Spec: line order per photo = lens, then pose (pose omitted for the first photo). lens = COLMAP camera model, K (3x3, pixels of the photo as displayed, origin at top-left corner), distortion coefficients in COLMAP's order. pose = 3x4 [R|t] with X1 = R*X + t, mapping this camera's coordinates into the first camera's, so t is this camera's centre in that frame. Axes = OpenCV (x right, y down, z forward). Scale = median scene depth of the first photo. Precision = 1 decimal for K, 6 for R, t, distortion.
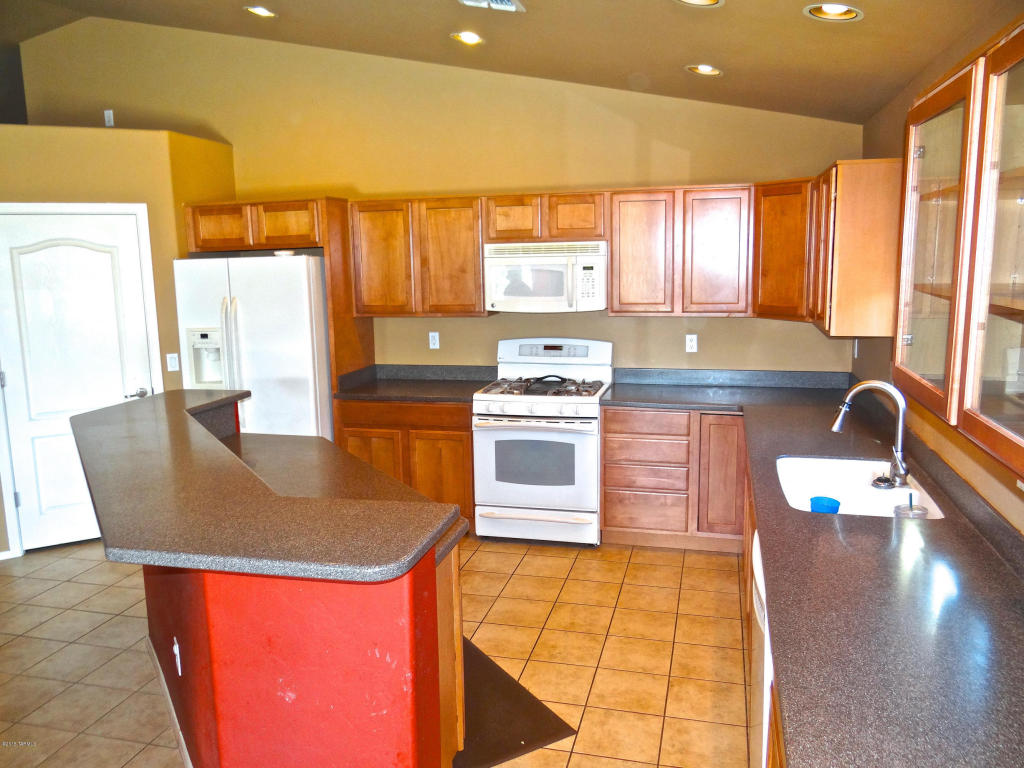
lens RADIAL K [[823.4, 0, 507.4], [0, 823.4, 385.6], [0, 0, 1]] dist [0.014434, -0.010596]
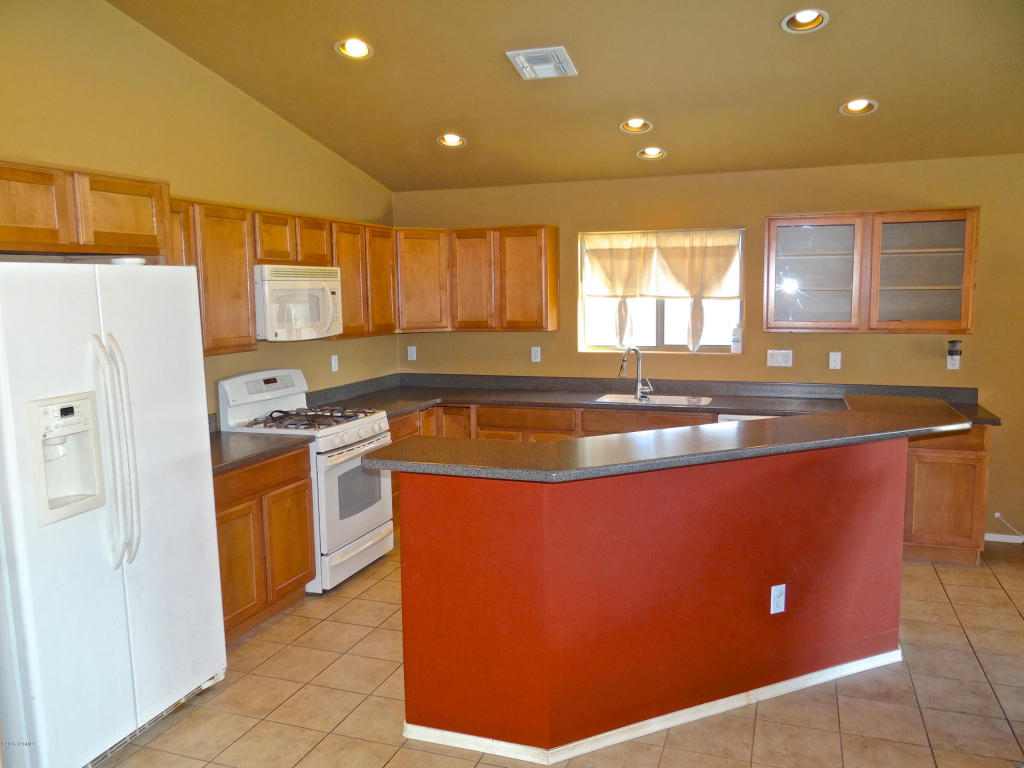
lens RADIAL K [[823.4, 0, 509.5], [0, 823.4, 385.6], [0, 0, 1]] dist [0.014434, -0.010596]
pose [[0.076926, -0.092100, 0.992774, -0.870403], [0.176691, 0.981223, 0.077337, -0.067618], [-0.981256, 0.169465, 0.091755, 0.685007]]
